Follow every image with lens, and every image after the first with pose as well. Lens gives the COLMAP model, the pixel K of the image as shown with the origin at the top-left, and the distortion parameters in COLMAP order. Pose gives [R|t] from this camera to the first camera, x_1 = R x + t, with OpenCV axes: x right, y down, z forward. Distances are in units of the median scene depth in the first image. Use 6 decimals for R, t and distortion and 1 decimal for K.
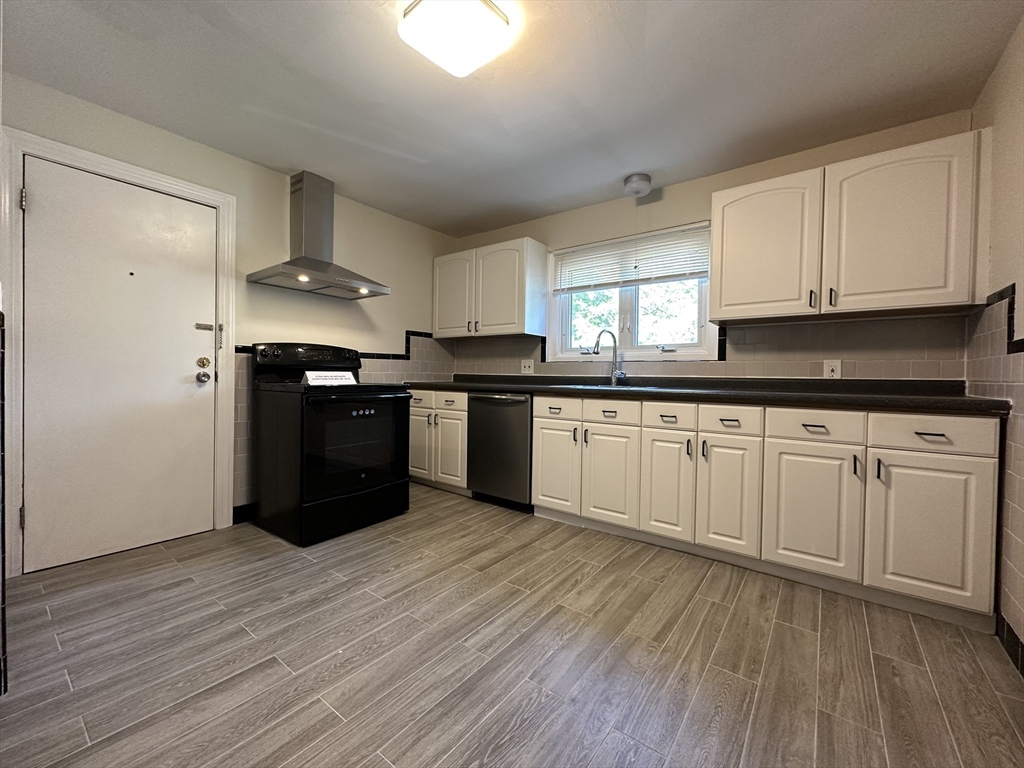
lens RADIAL K [[411.9, 0, 511.4], [0, 411.9, 383.7], [0, 0, 1]] dist [-0.005771, 0.000372]
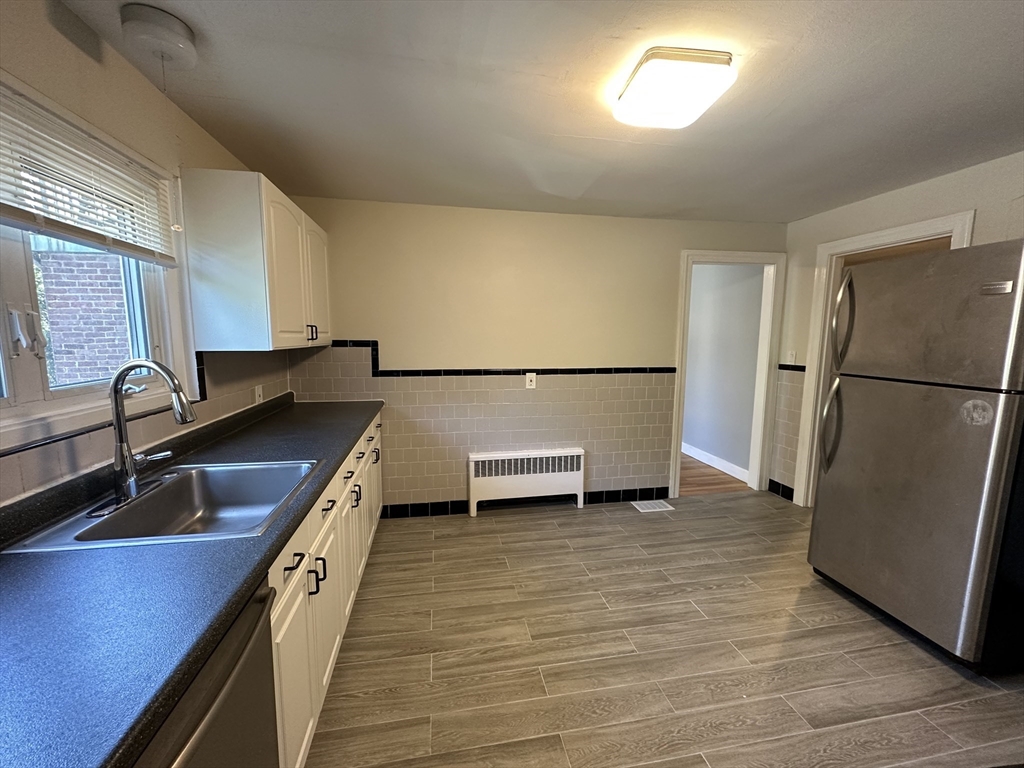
lens RADIAL K [[411.9, 0, 508.5], [0, 411.9, 386.9], [0, 0, 1]] dist [-0.005771, 0.000372]
pose [[-0.736151, -0.101737, 0.669127, -0.542896], [-0.004501, 0.989352, 0.145473, -0.305529], [-0.676802, 0.104079, -0.728771, 1.944462]]
